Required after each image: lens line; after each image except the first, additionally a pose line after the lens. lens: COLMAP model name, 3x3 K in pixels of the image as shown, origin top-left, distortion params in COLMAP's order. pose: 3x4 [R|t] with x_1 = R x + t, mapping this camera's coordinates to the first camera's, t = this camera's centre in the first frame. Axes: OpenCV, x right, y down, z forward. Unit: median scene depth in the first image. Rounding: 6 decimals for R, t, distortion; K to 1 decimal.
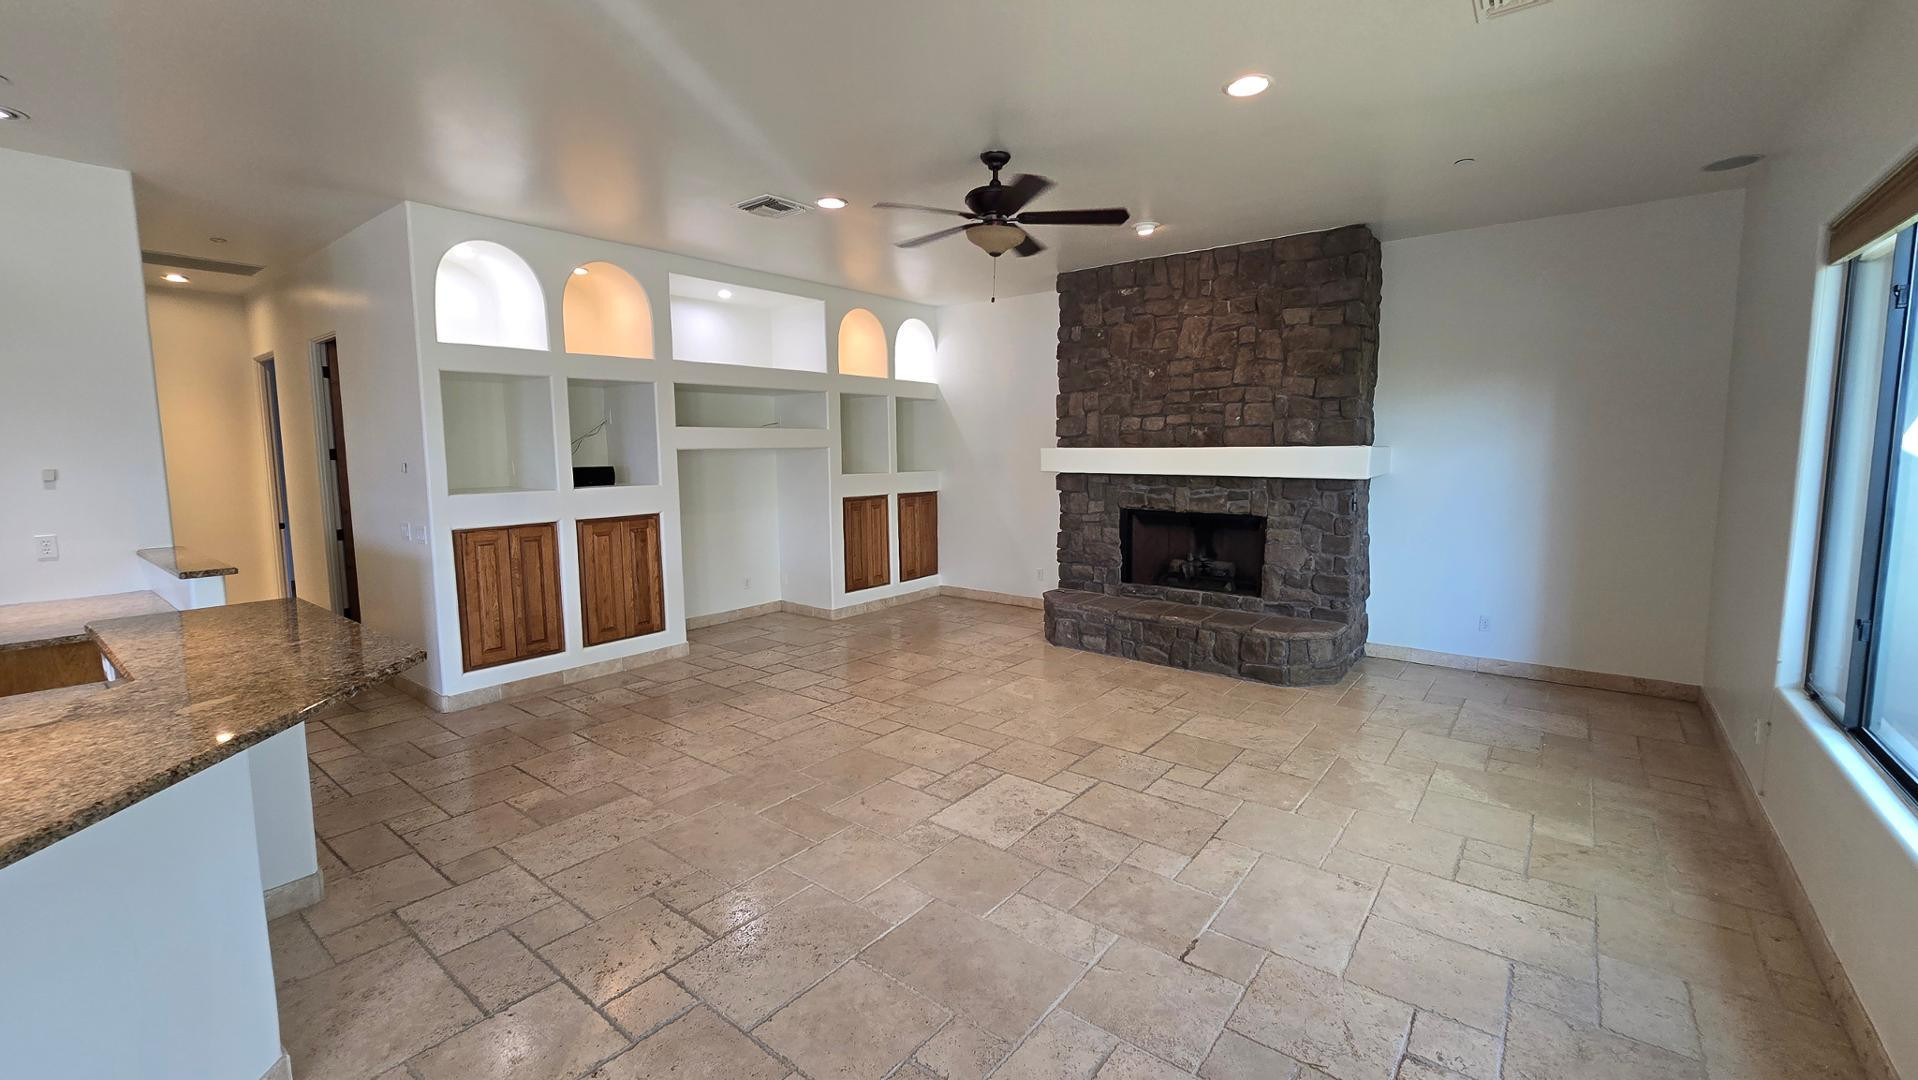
lens RADIAL K [[786.8, 0, 955.2], [0, 786.8, 529.9], [0, 0, 1]] dist [-0.007091, 0.001580]
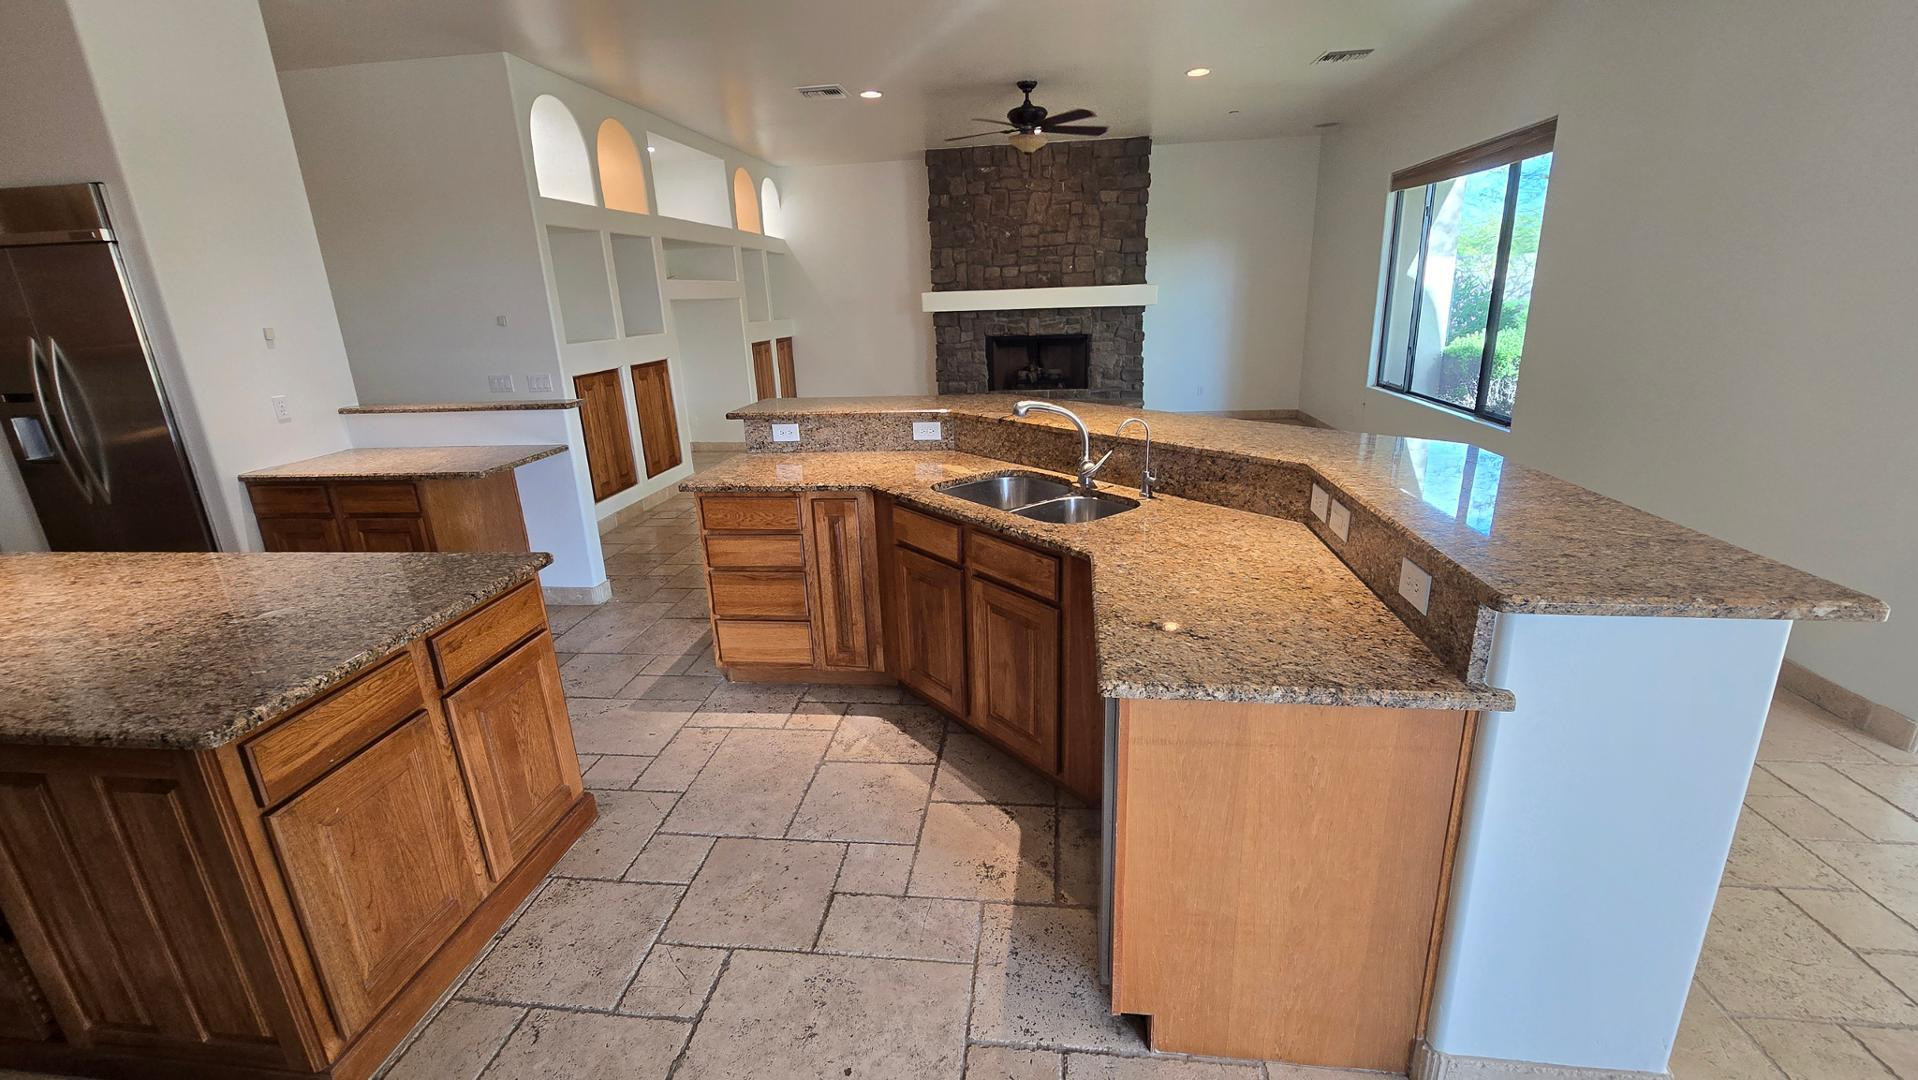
lens RADIAL K [[786.8, 0, 957.2], [0, 786.8, 528.3], [0, 0, 1]] dist [-0.007091, 0.001580]
pose [[0.852959, -0.171034, 0.493161, -0.644518], [0.084162, 0.977495, 0.193442, 0.034634], [-0.515148, -0.123492, 0.848158, -0.205335]]
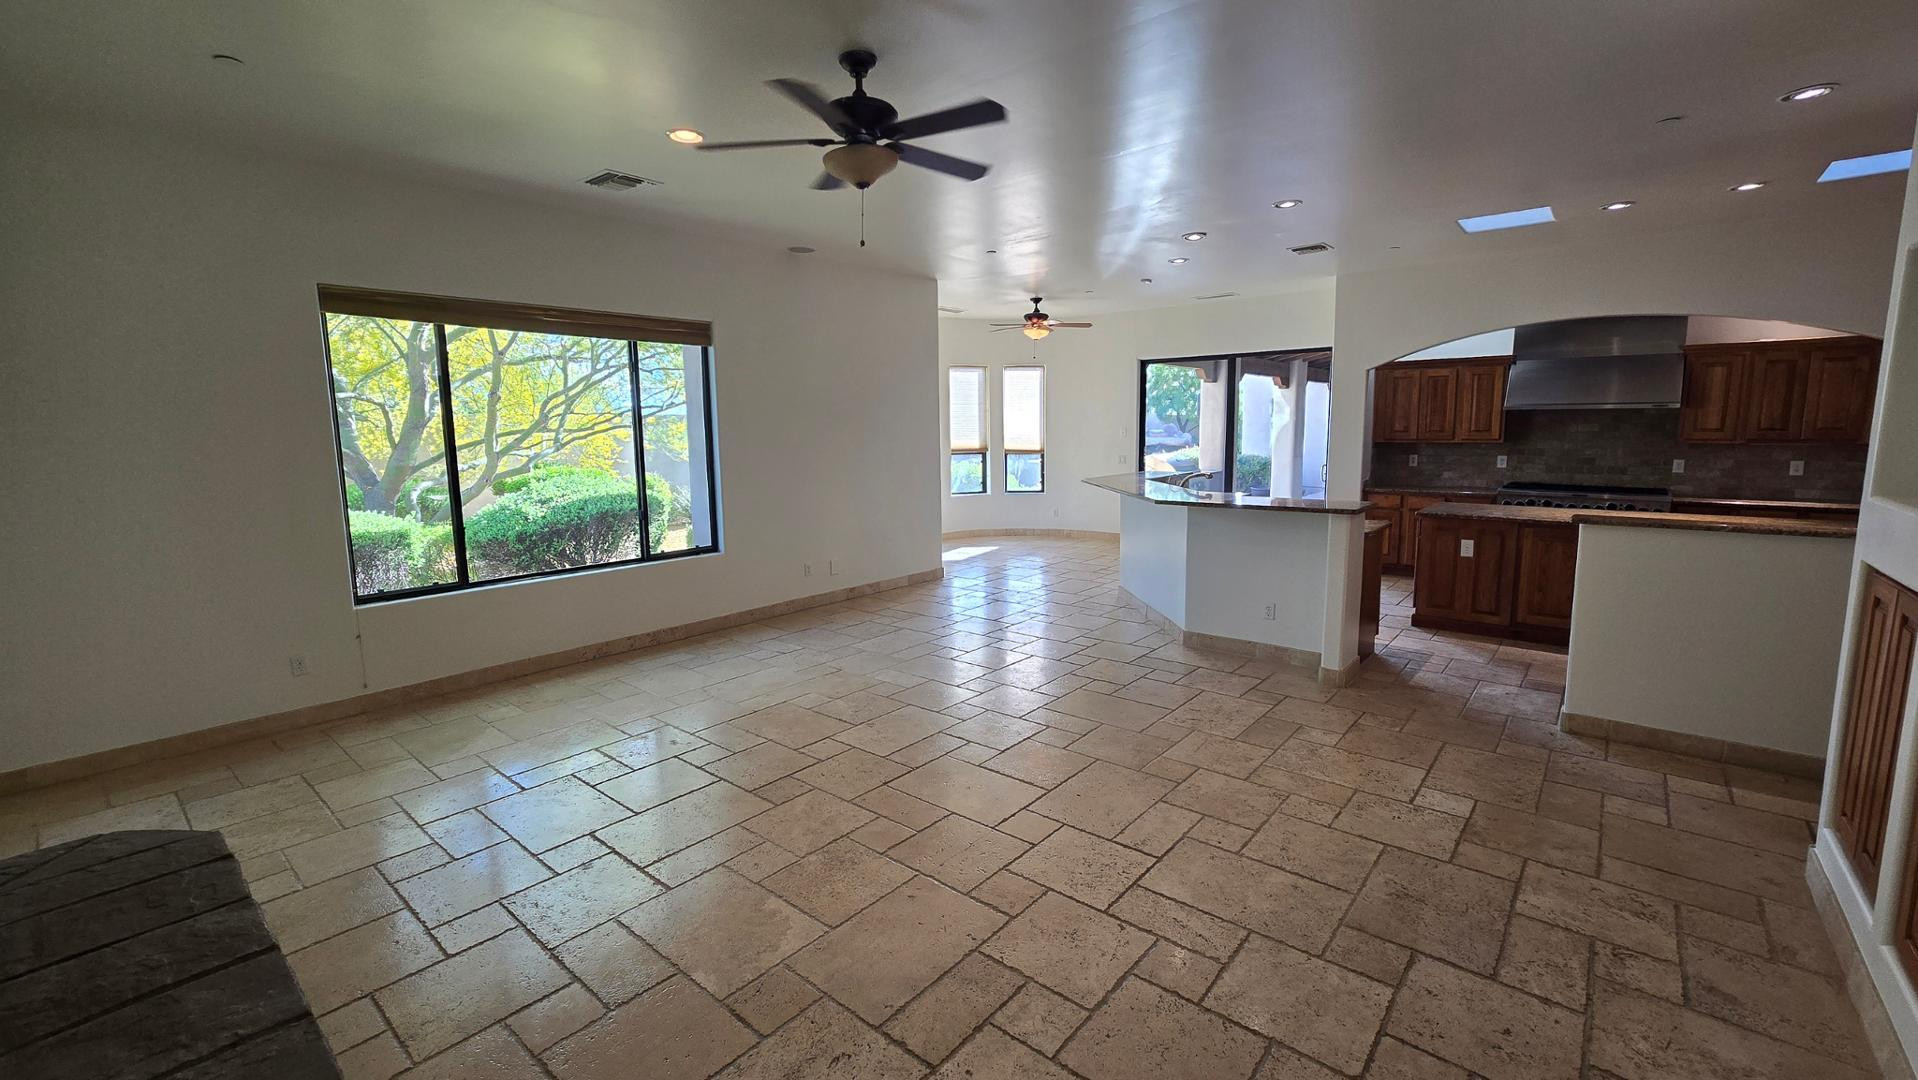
lens RADIAL K [[786.8, 0, 958.2], [0, 786.8, 529.5], [0, 0, 1]] dist [-0.007091, 0.001580]
pose [[-0.999219, 0.018642, 0.034835, -0.046953], [0.026377, 0.971174, 0.236907, -0.136499], [-0.029414, 0.237641, -0.970908, 1.287734]]
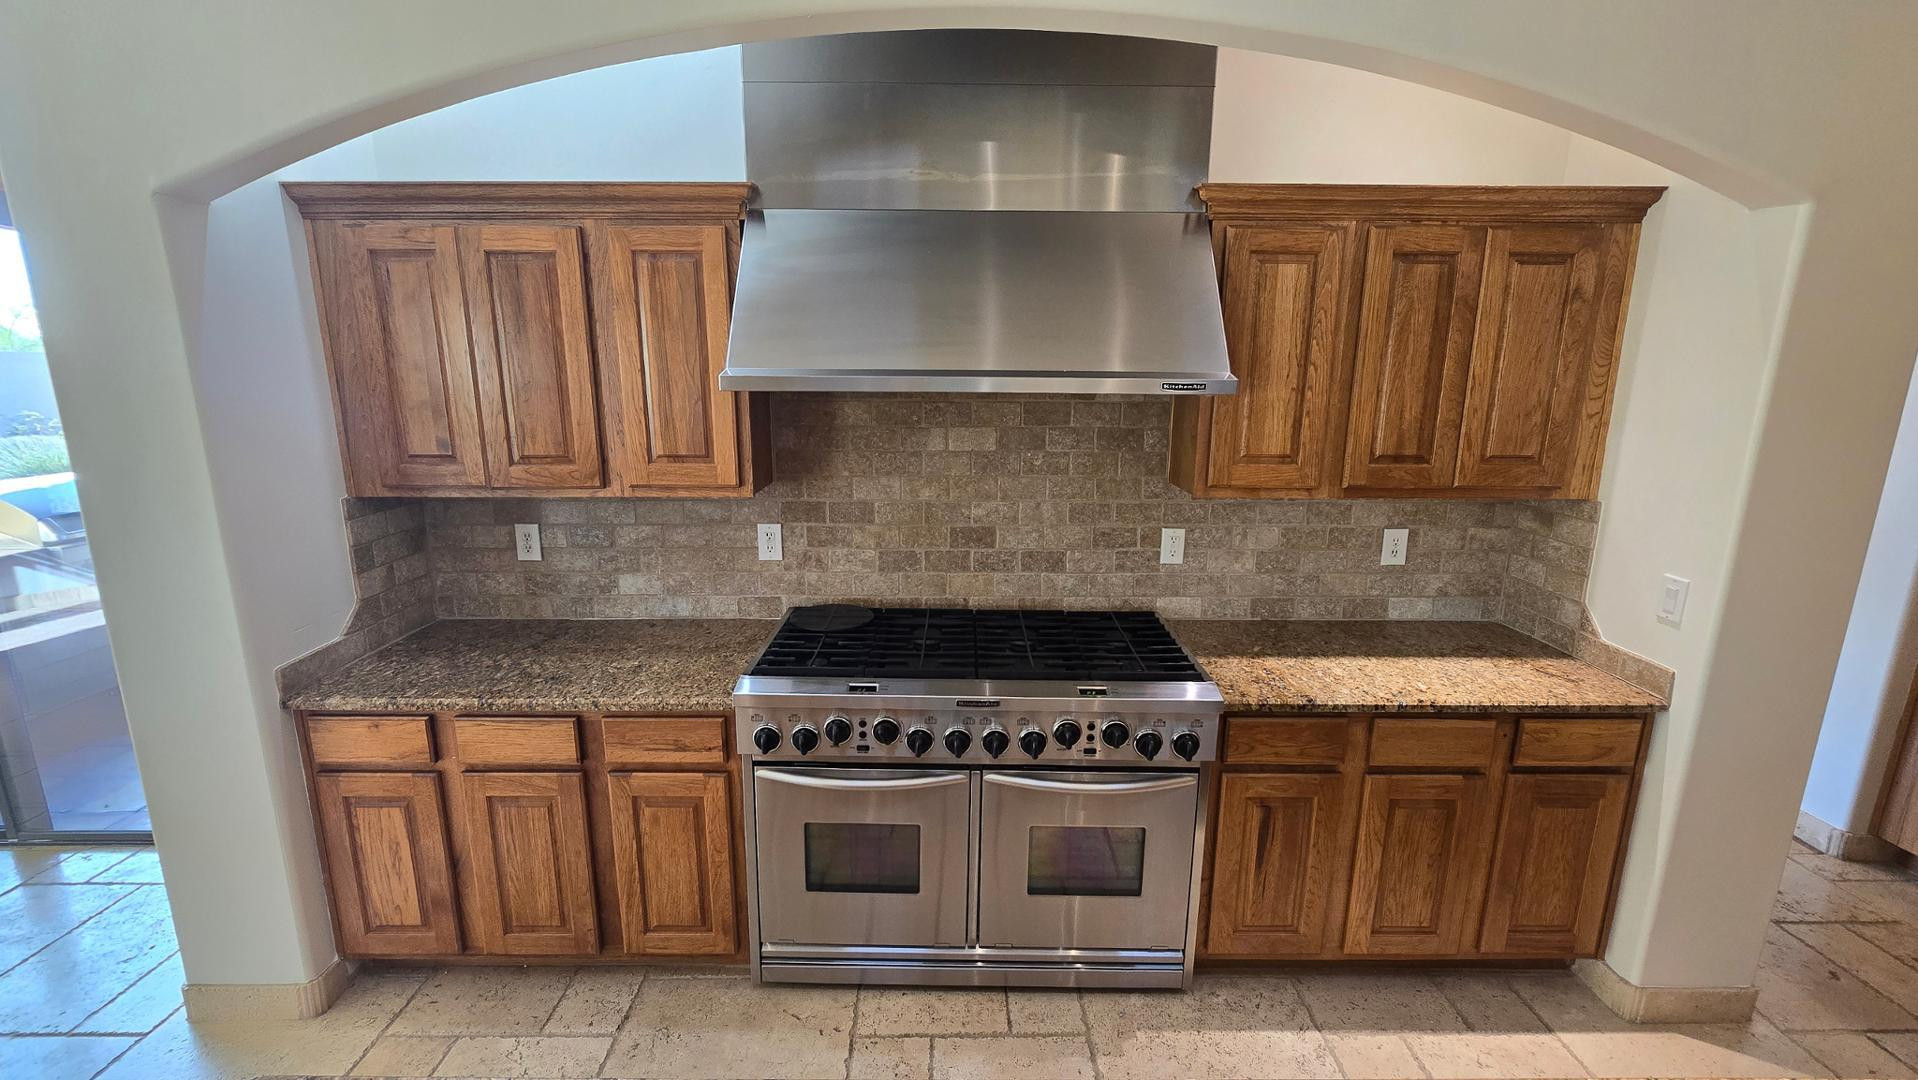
lens RADIAL K [[786.8, 0, 956.7], [0, 786.8, 531.1], [0, 0, 1]] dist [-0.007091, 0.001580]
pose [[-0.777250, 0.136311, -0.614249, -0.763257], [-0.063954, 0.954079, 0.292650, -0.044874], [0.625933, 0.266746, -0.732840, 0.288686]]
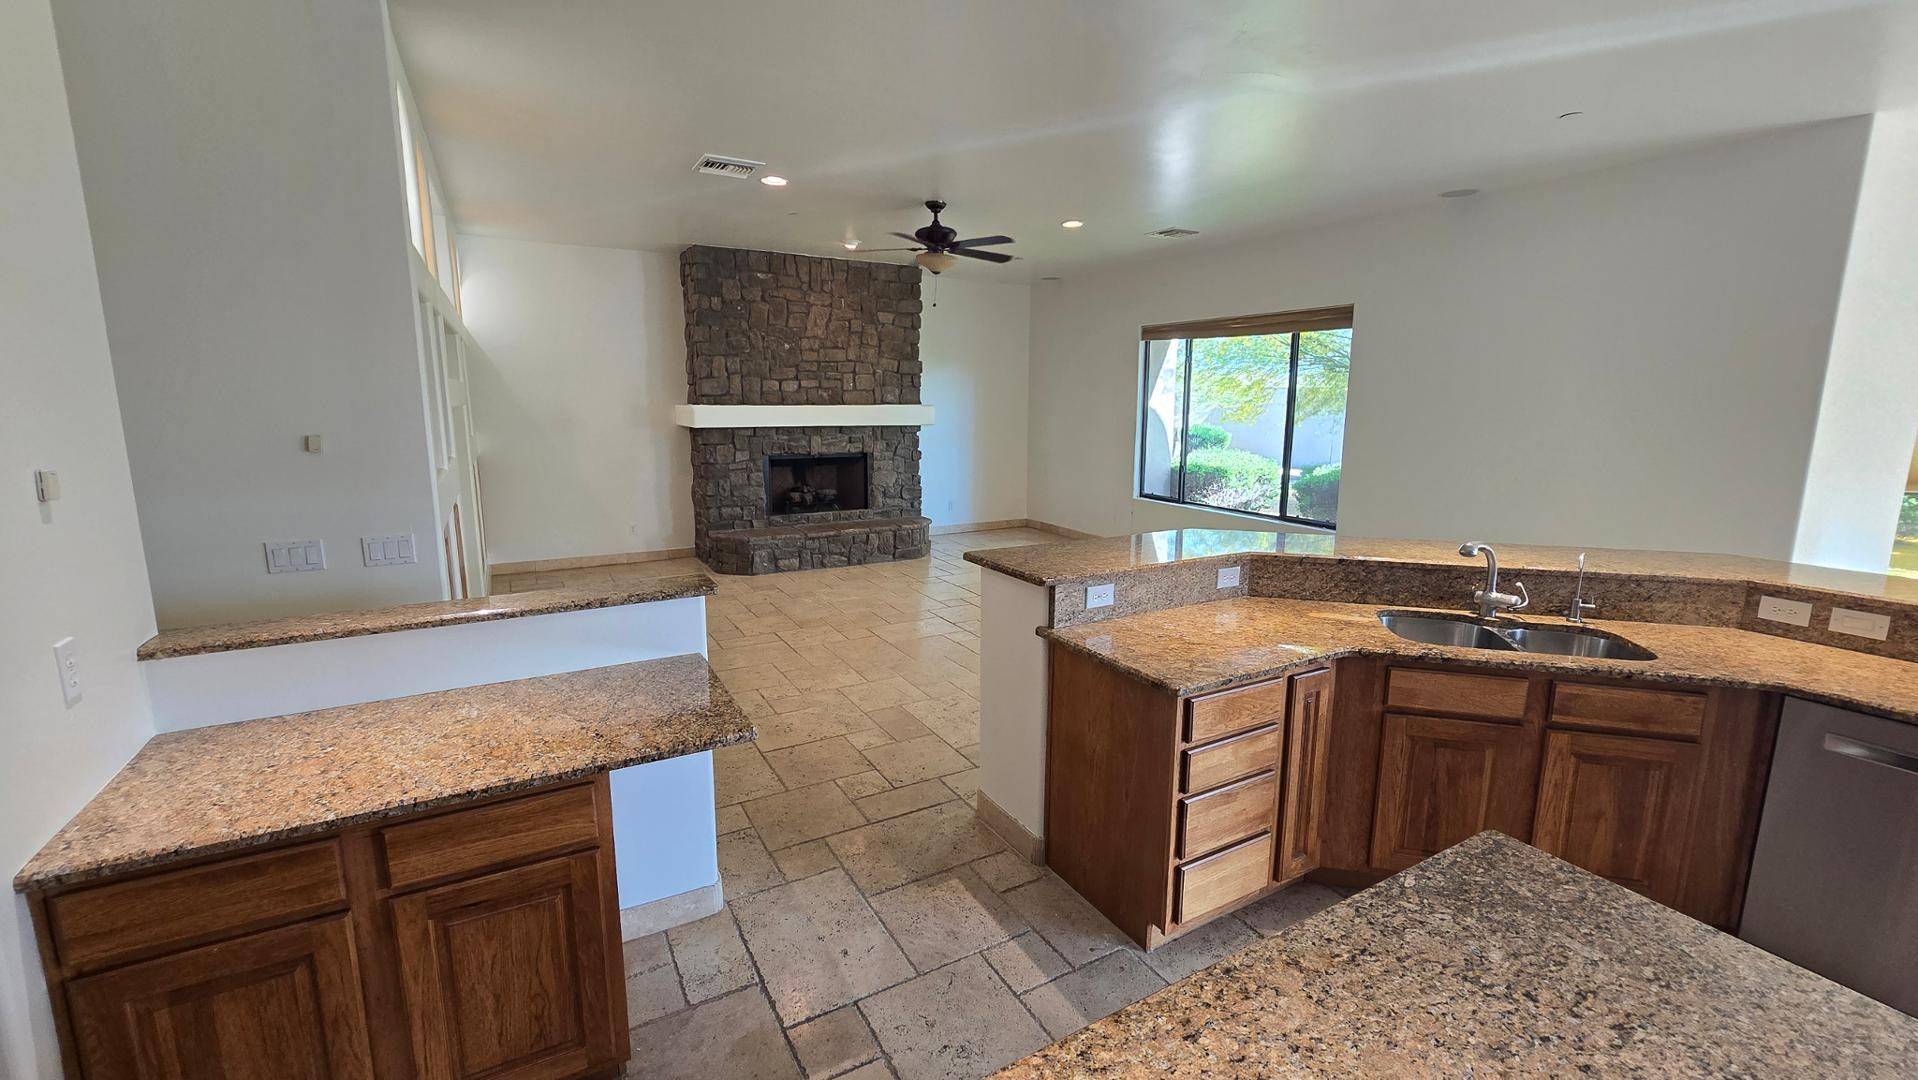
lens RADIAL K [[786.8, 0, 955.7], [0, 786.8, 528.6], [0, 0, 1]] dist [-0.007091, 0.001580]
pose [[0.376066, -0.143204, 0.915460, -0.914409], [0.088772, 0.989009, 0.118242, -0.037359], [-0.922331, 0.036800, 0.384645, 0.298609]]
